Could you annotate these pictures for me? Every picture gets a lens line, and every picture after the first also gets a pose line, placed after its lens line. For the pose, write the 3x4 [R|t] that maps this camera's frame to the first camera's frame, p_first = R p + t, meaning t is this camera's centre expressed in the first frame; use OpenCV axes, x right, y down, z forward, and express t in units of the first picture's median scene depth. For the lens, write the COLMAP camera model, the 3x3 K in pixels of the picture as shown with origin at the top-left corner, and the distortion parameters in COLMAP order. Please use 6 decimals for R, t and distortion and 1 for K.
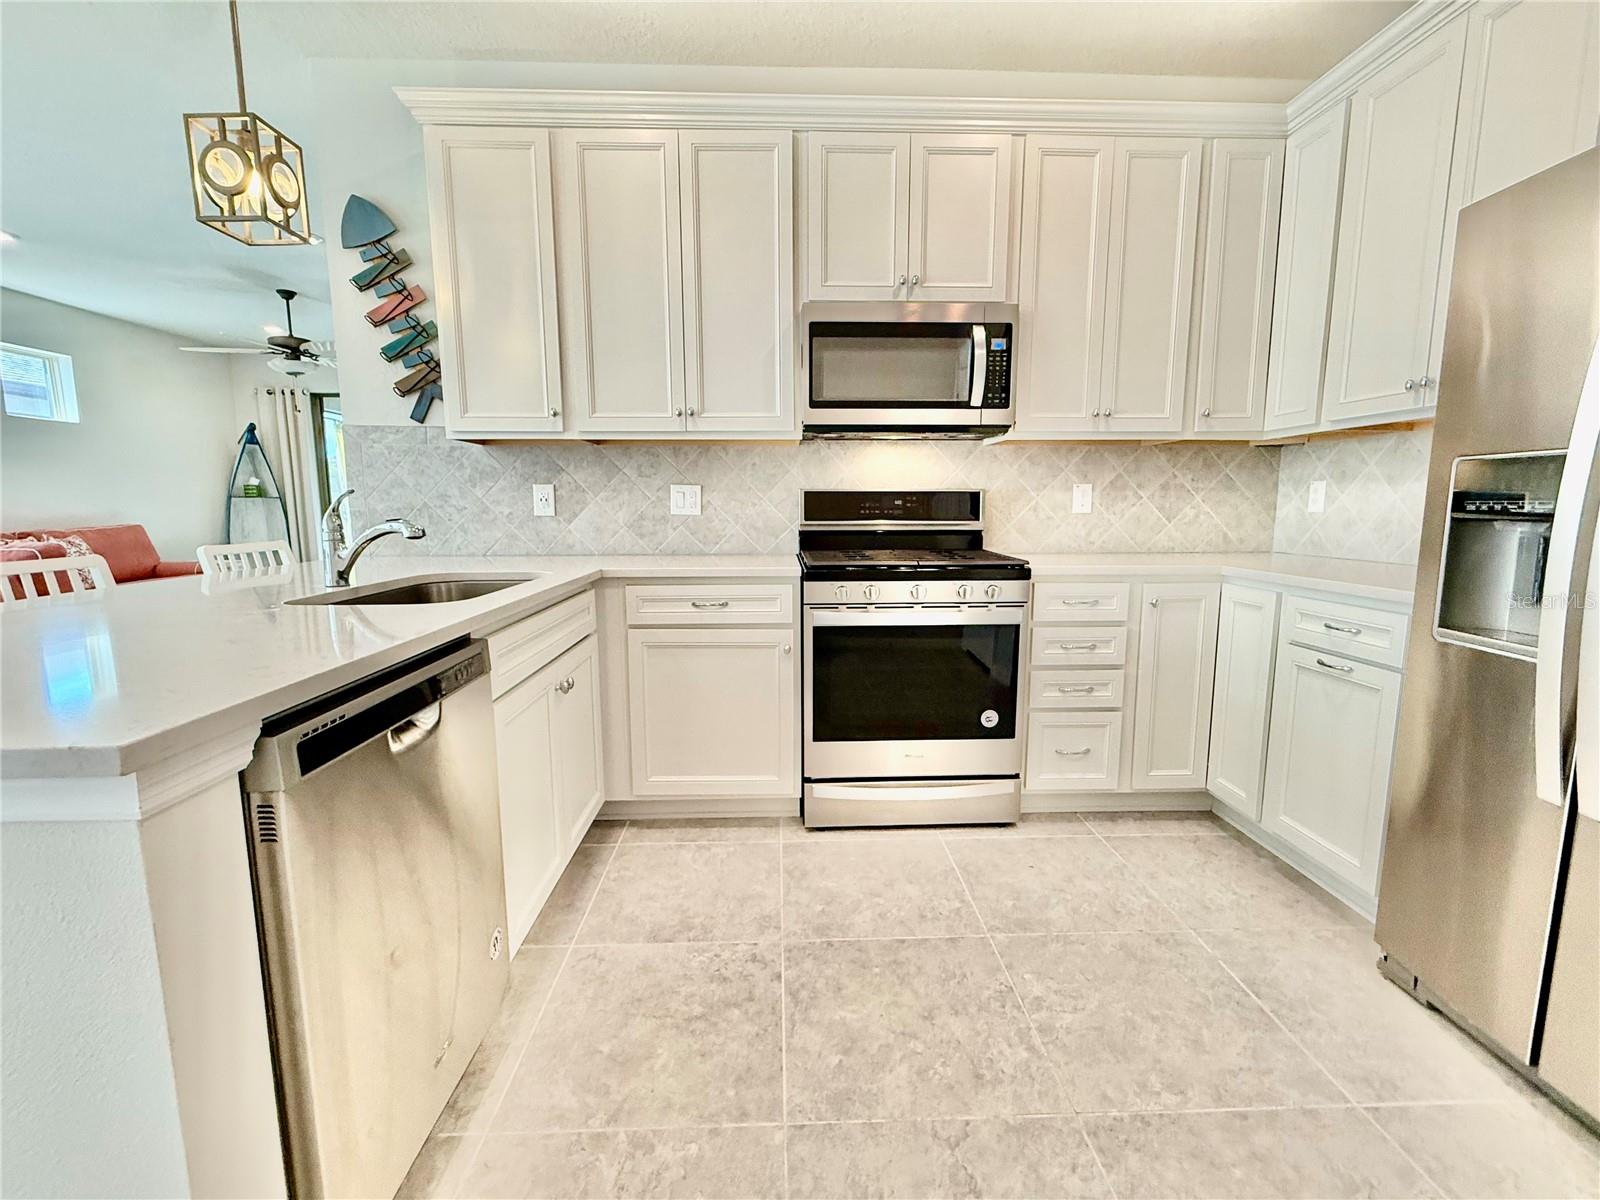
lens RADIAL K [[702.9, 0, 802.2], [0, 702.9, 600.4], [0, 0, 1]] dist [-0.002185, 0.000389]
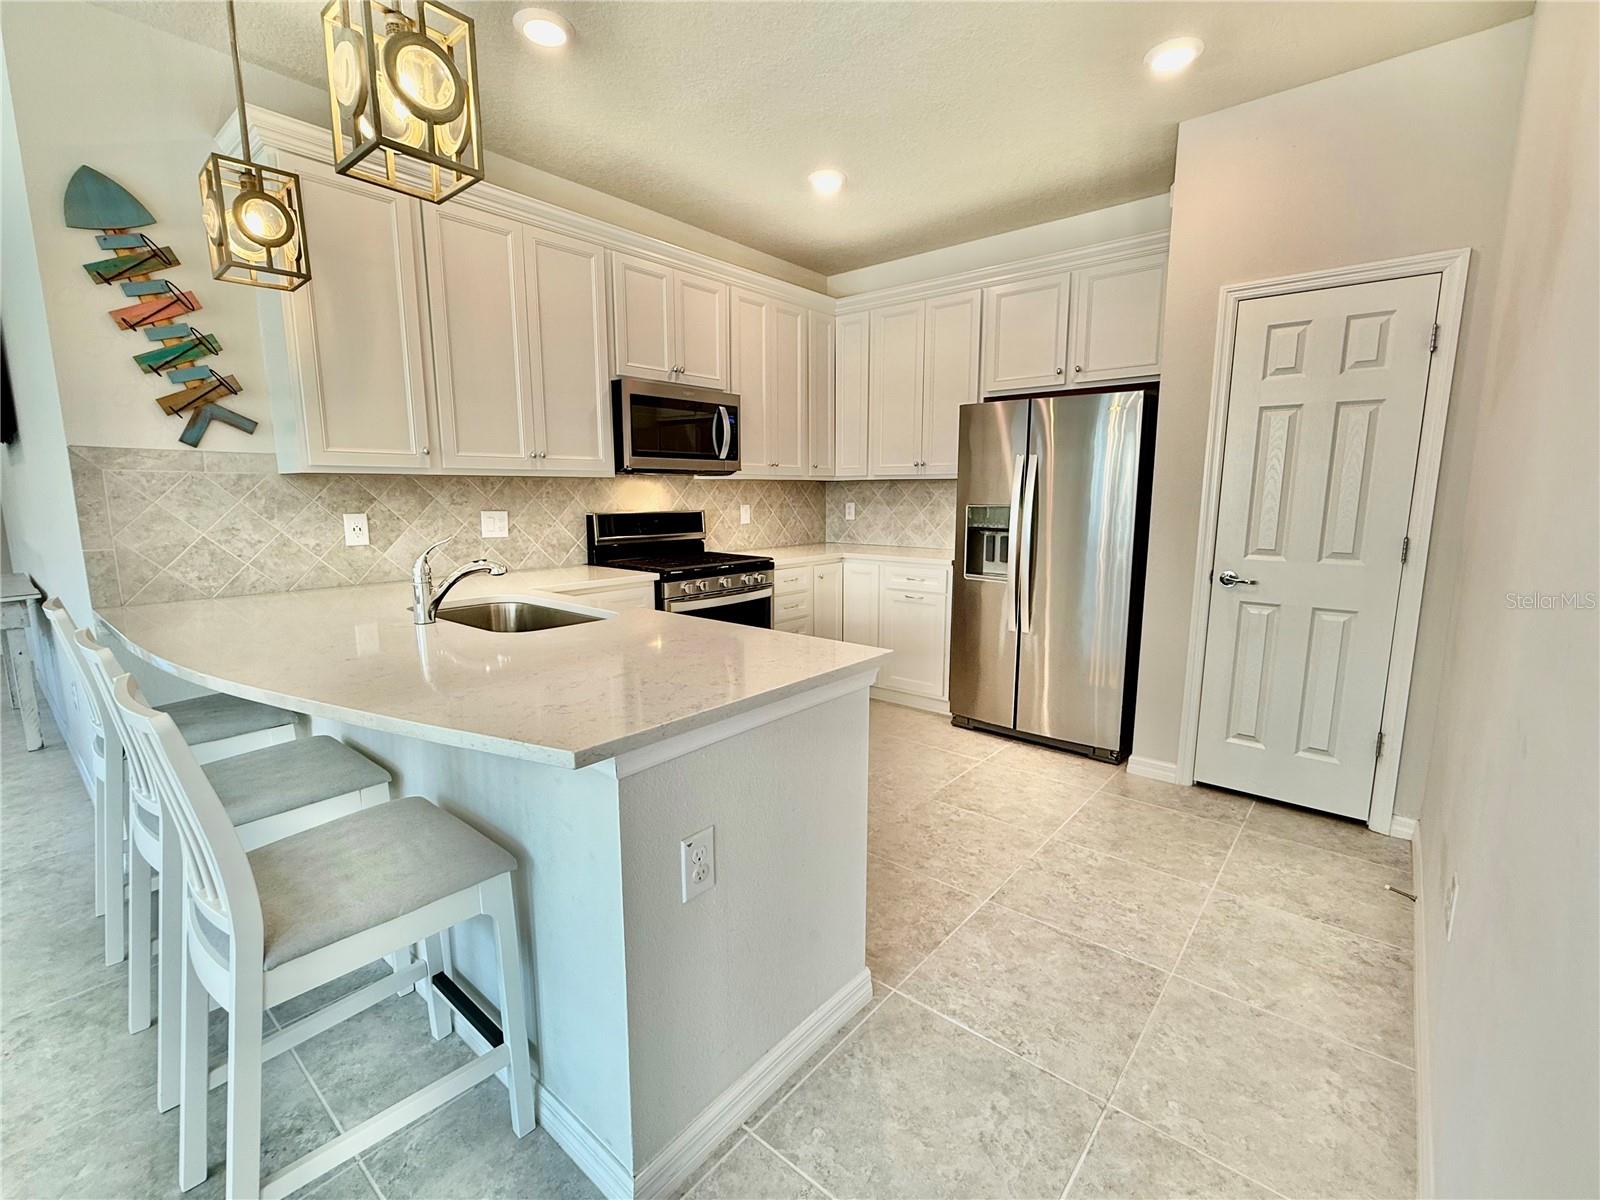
lens RADIAL K [[702.9, 0, 798.8], [0, 702.9, 599.8], [0, 0, 1]] dist [-0.002185, 0.000389]
pose [[0.675642, -0.112491, 0.728597, -0.682806], [0.101375, 0.993078, 0.059318, -0.039883], [-0.730227, 0.033783, 0.682369, -0.130591]]
